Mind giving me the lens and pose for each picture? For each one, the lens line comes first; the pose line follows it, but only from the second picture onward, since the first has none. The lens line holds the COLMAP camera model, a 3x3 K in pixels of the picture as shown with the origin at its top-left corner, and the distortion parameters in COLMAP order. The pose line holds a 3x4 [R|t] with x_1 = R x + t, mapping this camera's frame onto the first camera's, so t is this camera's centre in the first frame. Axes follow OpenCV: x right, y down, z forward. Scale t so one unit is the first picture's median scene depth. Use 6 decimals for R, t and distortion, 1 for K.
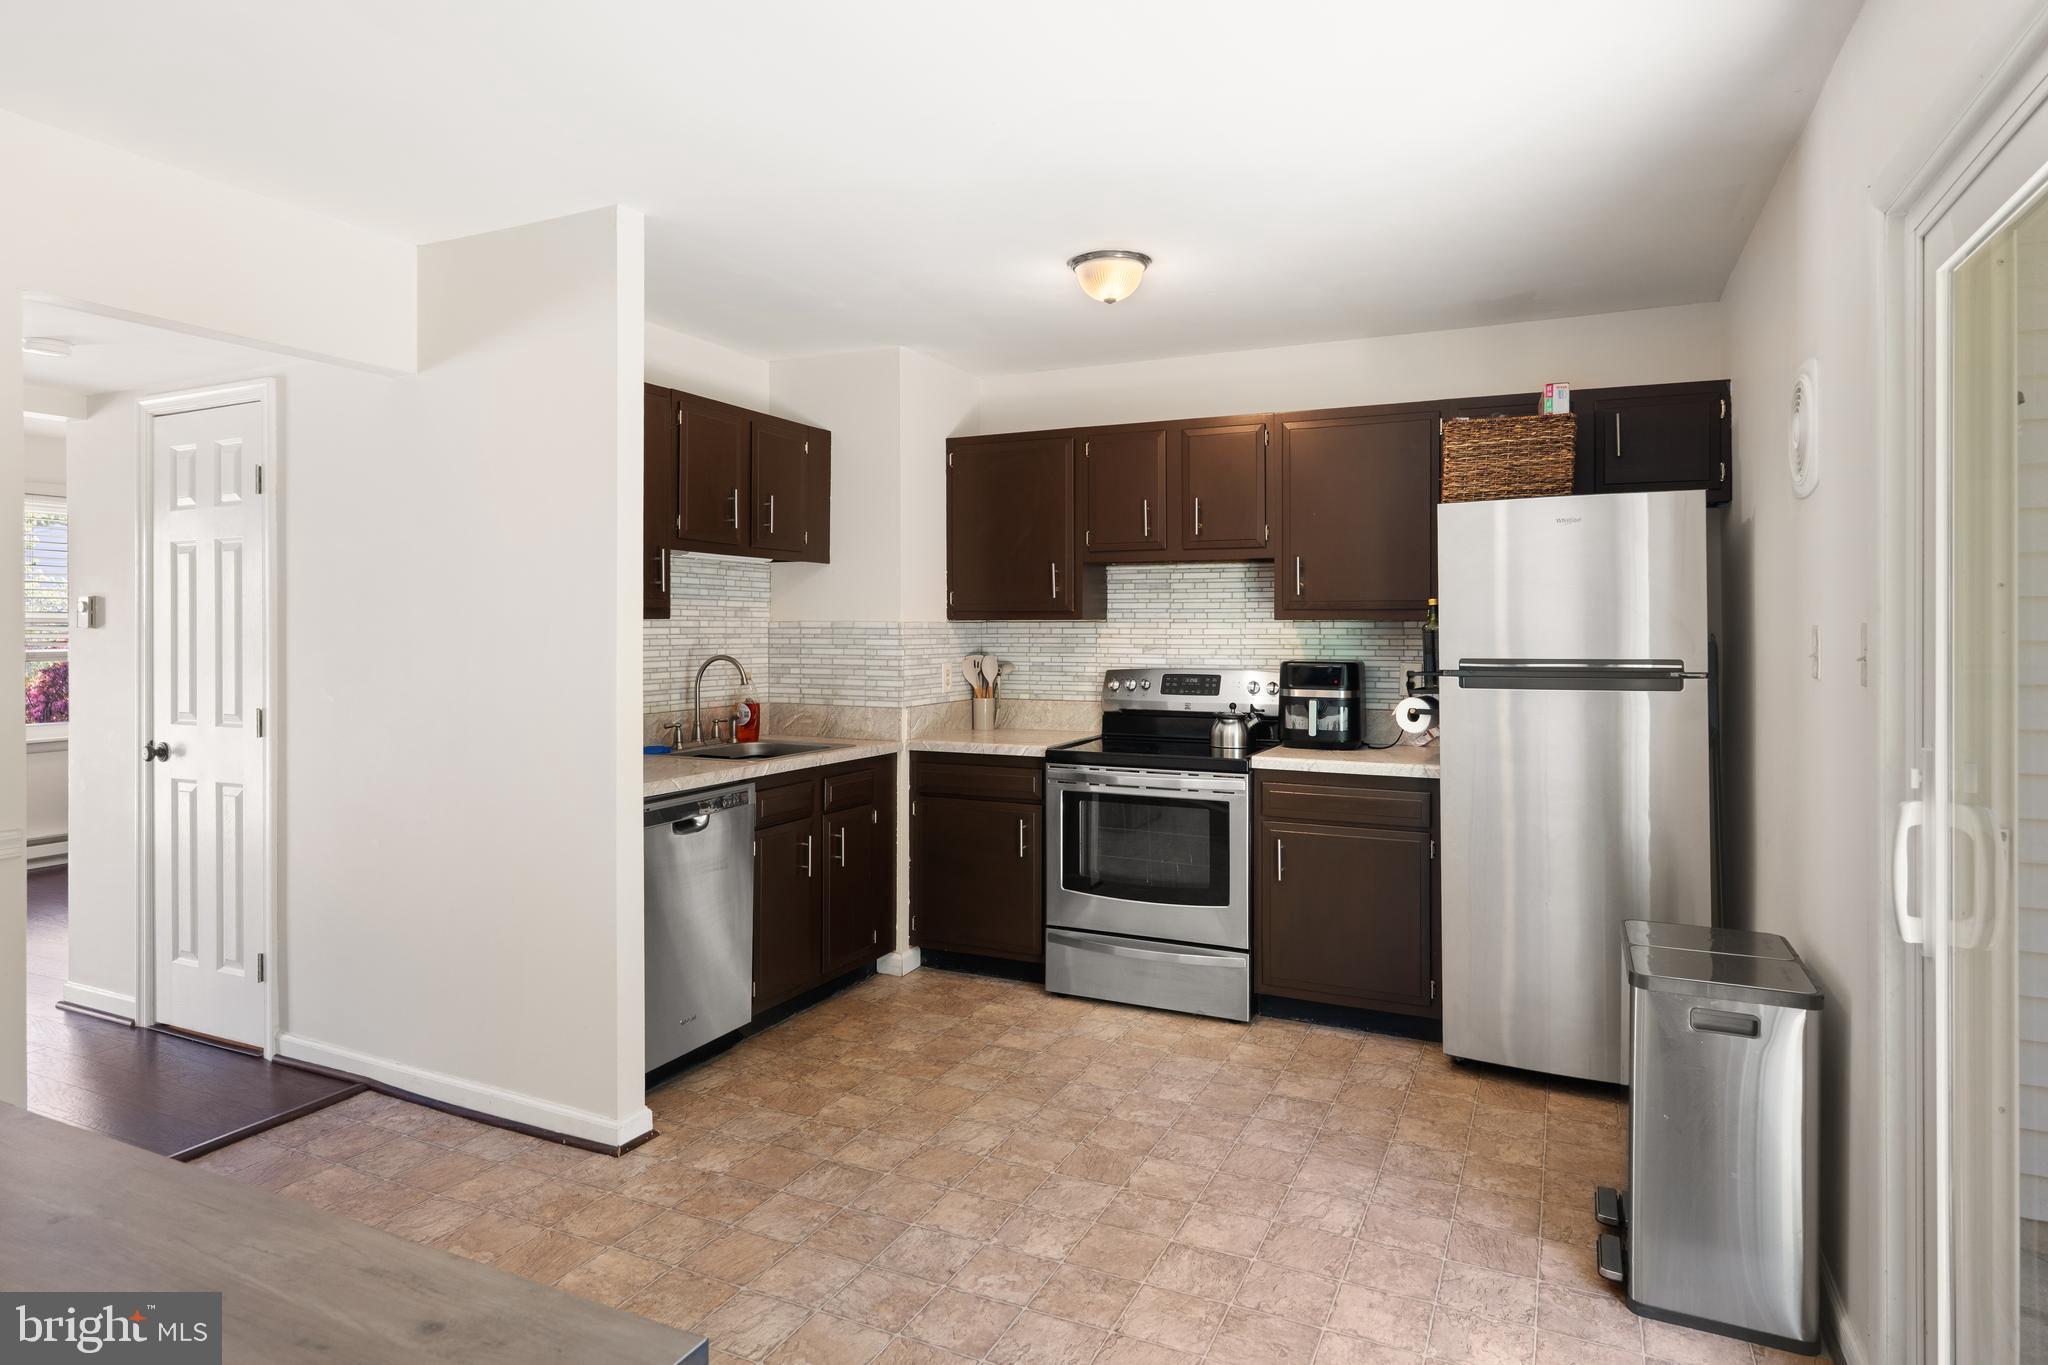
lens RADIAL K [[1161.0, 0, 885.0], [0, 1161.0, 629.3], [0, 0, 1]] dist [-0.002141, -0.000528]
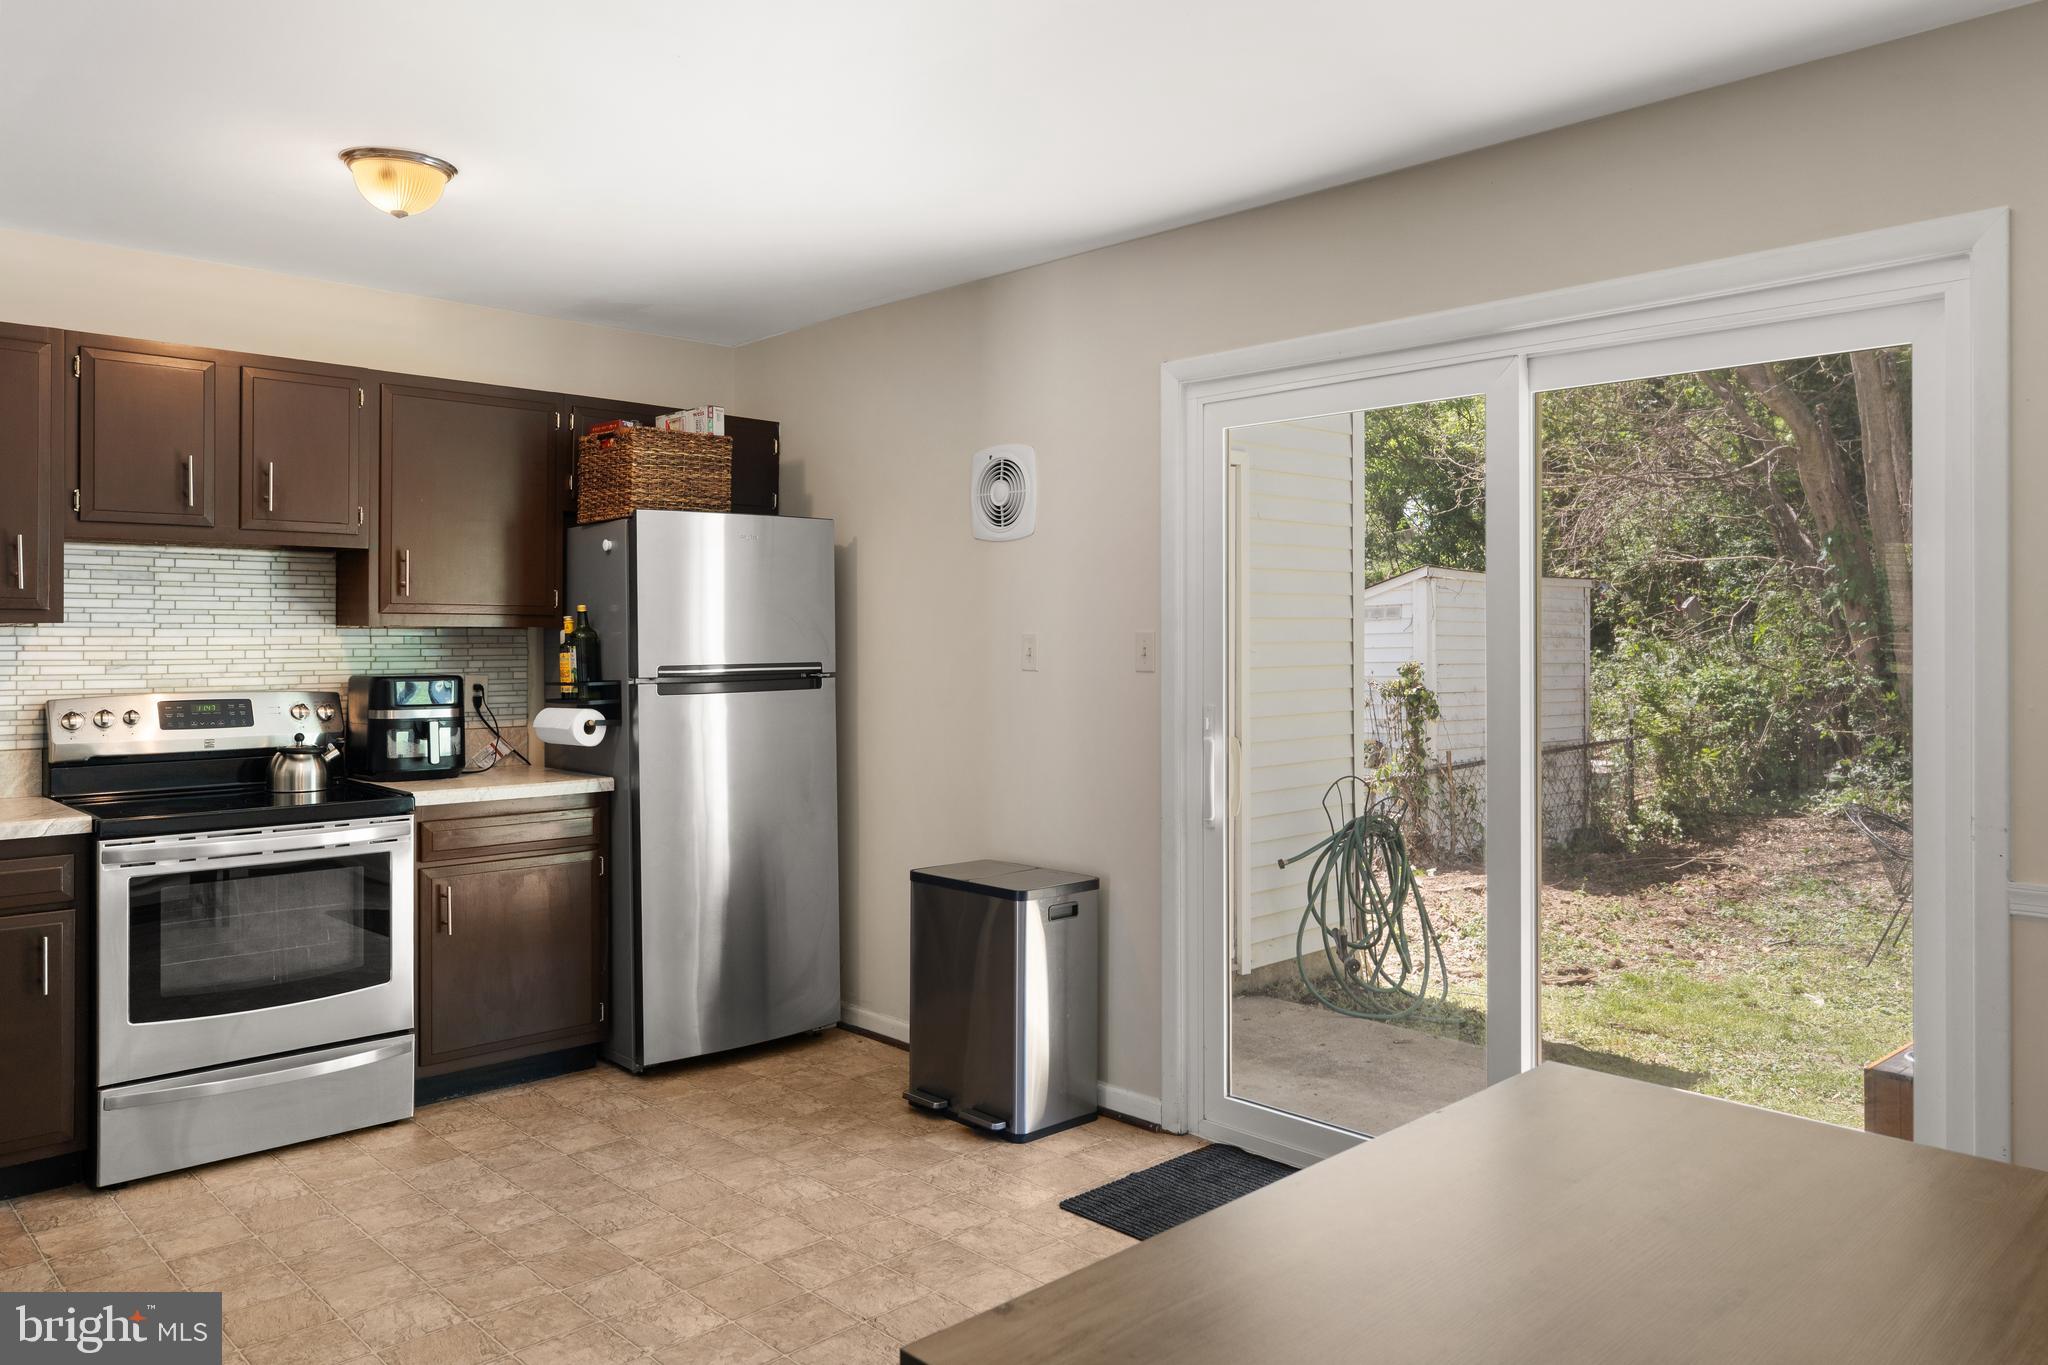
lens RADIAL K [[1585.1, 0, 1022.5], [0, 1585.1, 641.9], [0, 0, 1]] dist [-0.000736, 0.001608]
pose [[0.285989, -0.003154, 0.958228, -0.573257], [0.002336, 0.999994, 0.002594, 0.001316], [-0.958230, 0.001496, 0.285994, 0.242019]]
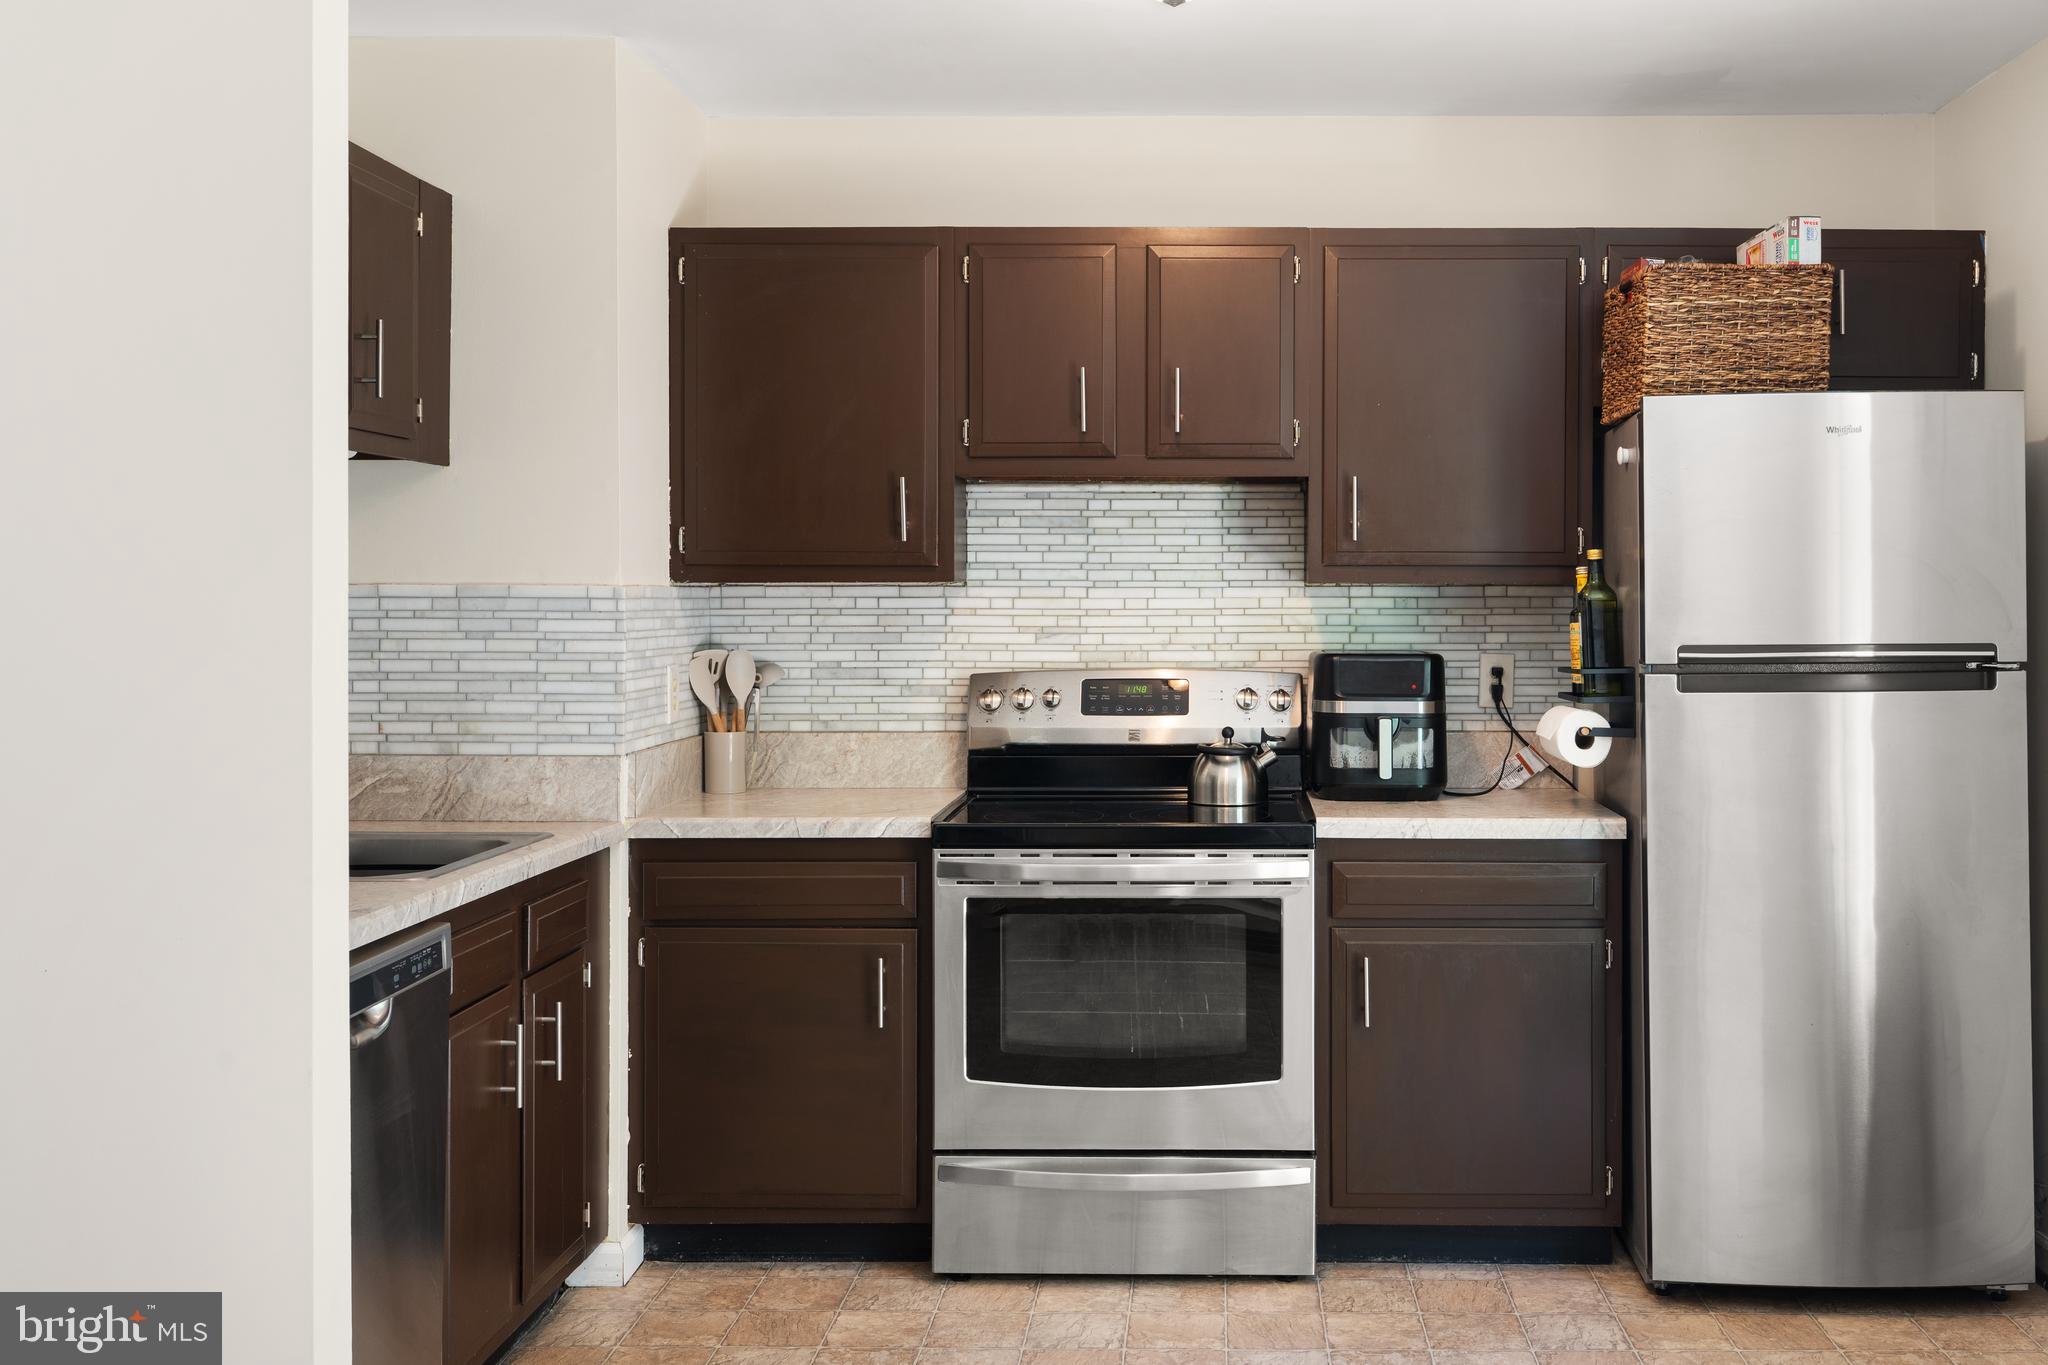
lens RADIAL K [[2063.4, 0, 1026.7], [0, 2063.4, 617.5], [0, 0, 1]] dist [-0.005692, 0.010052]
pose [[0.895013, -0.004637, 0.446016, -0.247900], [0.001128, 0.999966, 0.008134, 0.000619], [-0.446038, -0.006777, 0.894988, 0.129385]]
